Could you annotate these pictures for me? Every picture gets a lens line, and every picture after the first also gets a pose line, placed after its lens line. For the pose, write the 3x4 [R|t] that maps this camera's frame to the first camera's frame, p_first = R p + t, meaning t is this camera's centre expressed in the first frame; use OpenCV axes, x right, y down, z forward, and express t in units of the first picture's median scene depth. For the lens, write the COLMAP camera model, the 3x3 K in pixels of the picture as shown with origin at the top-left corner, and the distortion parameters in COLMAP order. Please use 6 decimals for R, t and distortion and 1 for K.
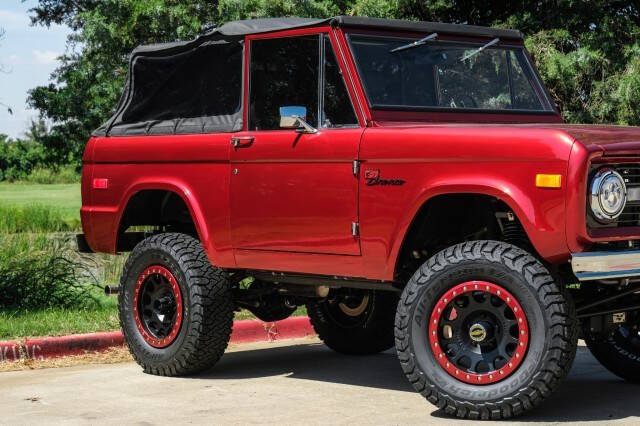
lens RADIAL K [[1945.4, 0, 320.6], [0, 1945.4, 229.1], [0, 0, 1]] dist [0.131311, 1.141950]
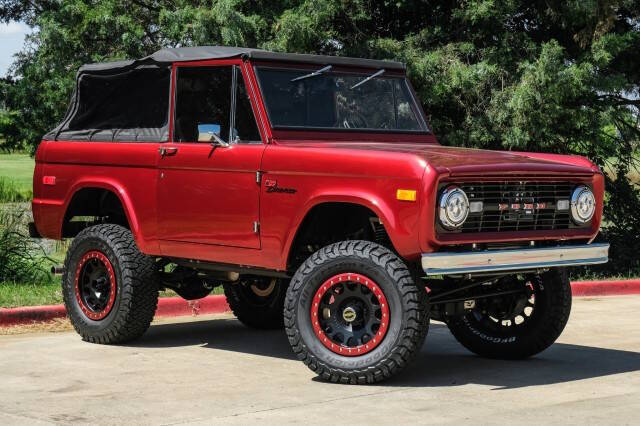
lens RADIAL K [[1945.4, 0, 320.6], [0, 1945.4, 229.1], [0, 0, 1]] dist [0.131311, 1.141950]
pose [[0.999440, 0.023925, 0.023378, 0.028541], [-0.024262, 0.999604, 0.014232, -0.016821], [-0.023028, -0.014791, 0.999625, -0.218966]]
